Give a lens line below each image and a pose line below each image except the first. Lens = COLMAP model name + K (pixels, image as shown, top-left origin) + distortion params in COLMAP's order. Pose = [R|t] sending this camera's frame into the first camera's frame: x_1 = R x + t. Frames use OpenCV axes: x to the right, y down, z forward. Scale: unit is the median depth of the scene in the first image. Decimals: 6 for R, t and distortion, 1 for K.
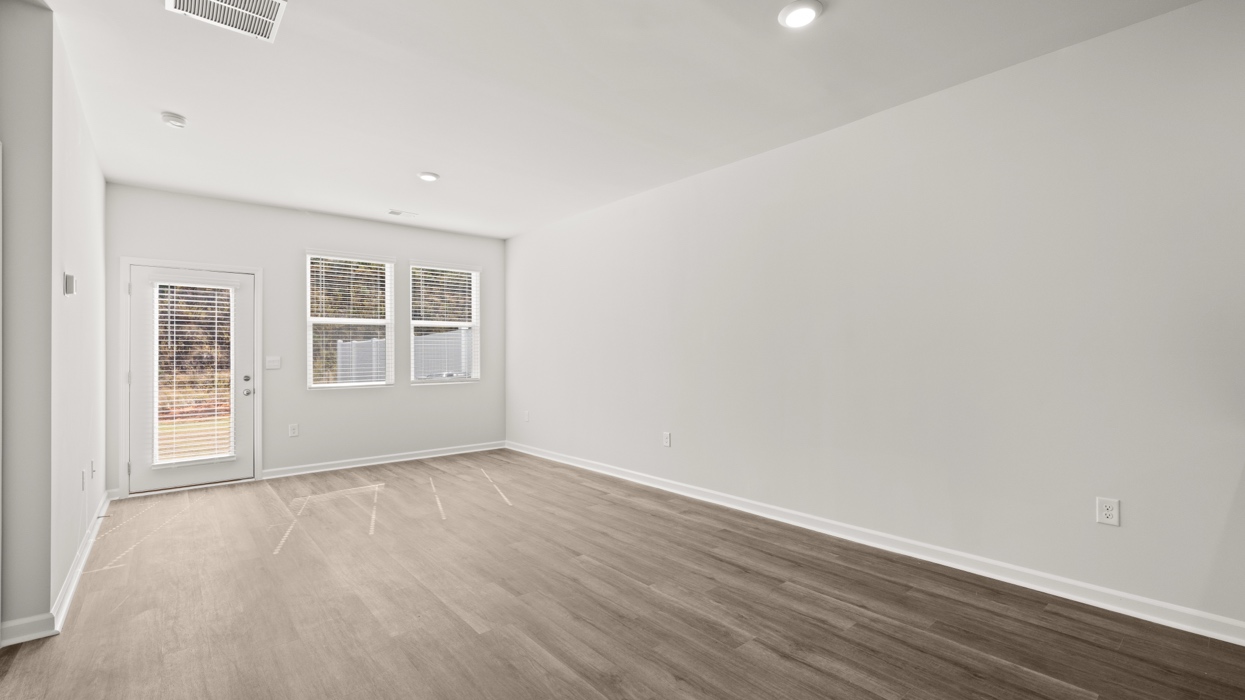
lens RADIAL K [[522.4, 0, 622.5], [0, 522.4, 350.0], [0, 0, 1]] dist [0.000576, -0.000079]
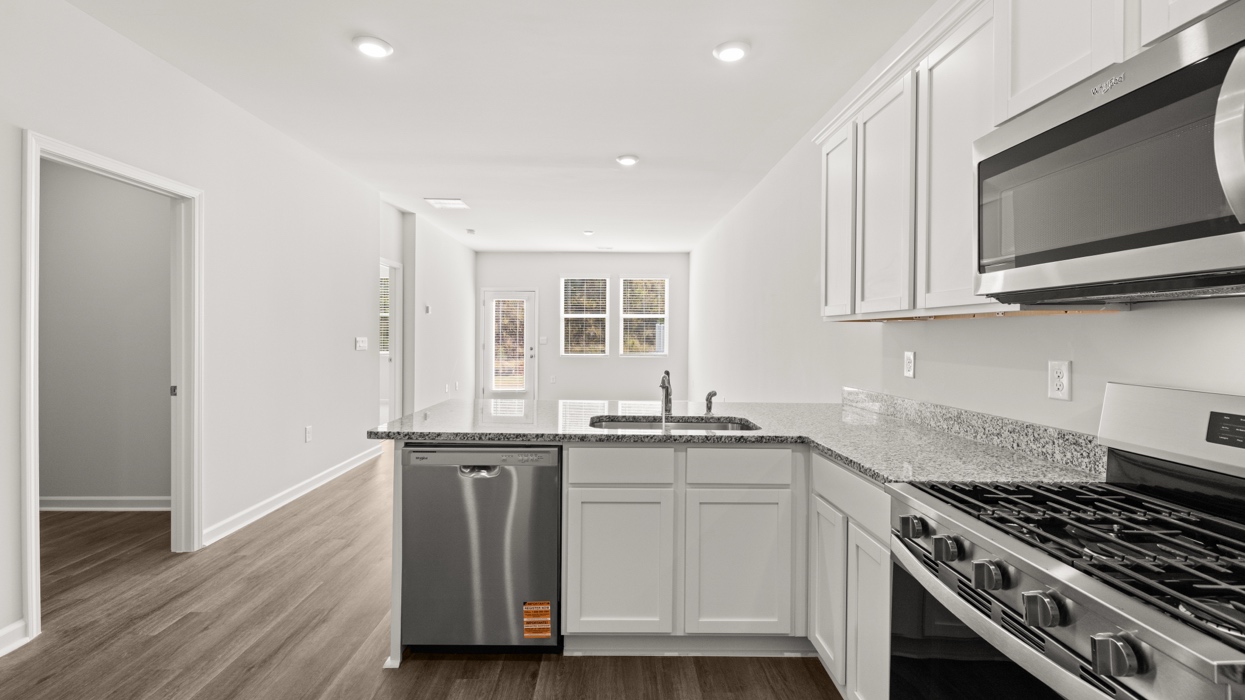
lens RADIAL K [[527.8, 0, 618.9], [0, 527.8, 336.8], [0, 0, 1]] dist [0.000382, -0.000086]
pose [[0.759404, 0.018310, -0.650362, 0.728606], [-0.009639, 0.999811, 0.016892, -0.022087], [0.650548, -0.006559, 0.759437, -0.209293]]
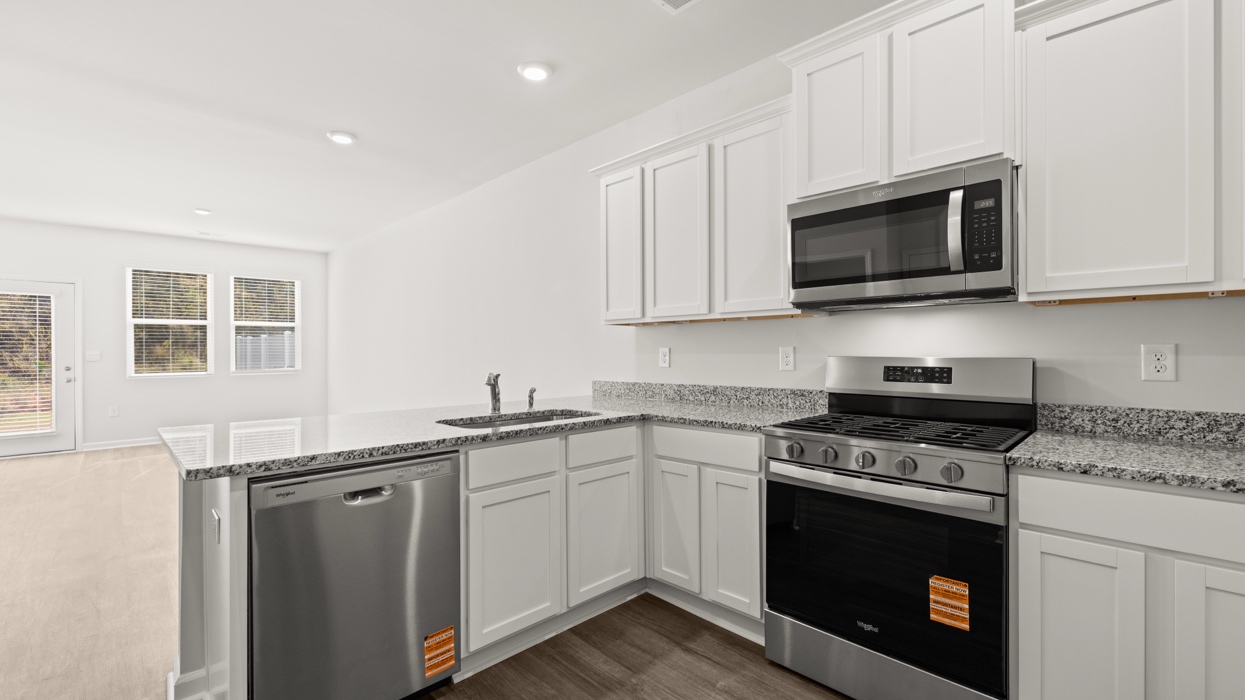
lens RADIAL K [[522.4, 0, 622.5], [0, 522.4, 350.0], [0, 0, 1]] dist [0.000576, -0.000079]
pose [[0.998146, 0.003645, 0.060761, 0.512443], [-0.004046, 0.999971, 0.006469, -0.002964], [-0.060735, -0.006703, 0.998131, -0.306765]]
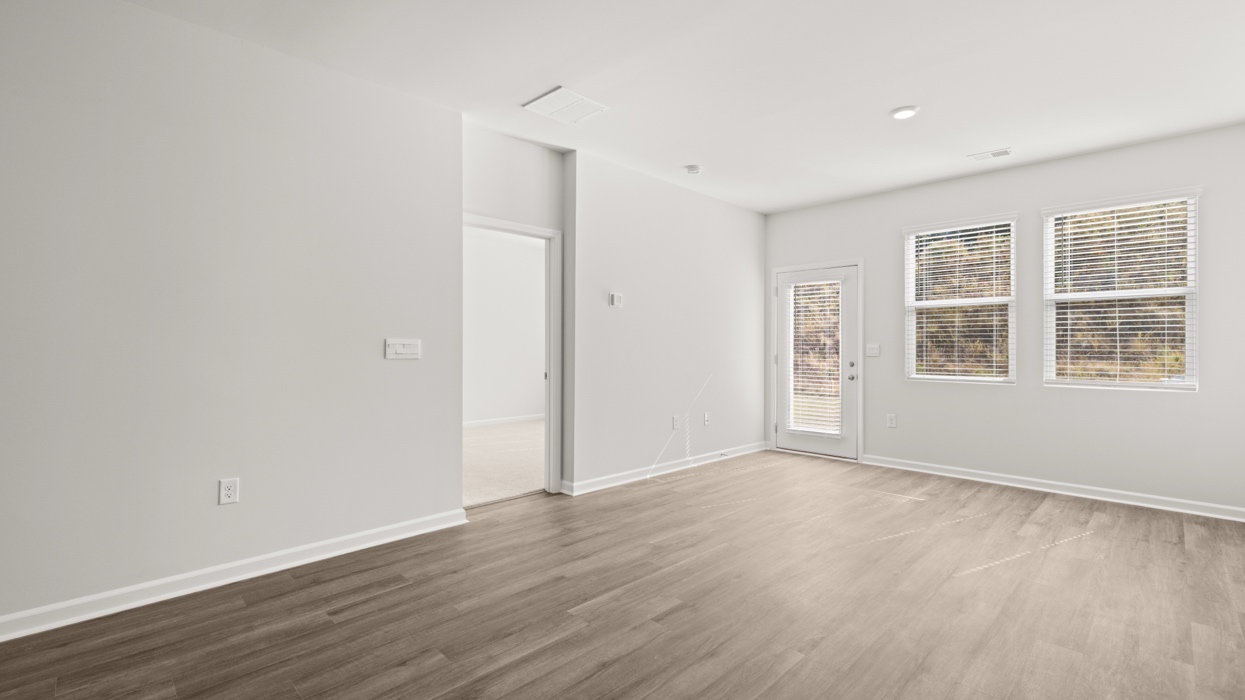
lens RADIAL K [[556.7, 0, 632.6], [0, 556.7, 338.7], [0, 0, 1]] dist [0.001280, 0.000131]
pose [[0.070359, -0.005462, -0.997507, 0.383440], [0.005208, 0.999973, -0.005108, 0.005763], [0.997508, -0.004835, 0.070386, 0.483786]]
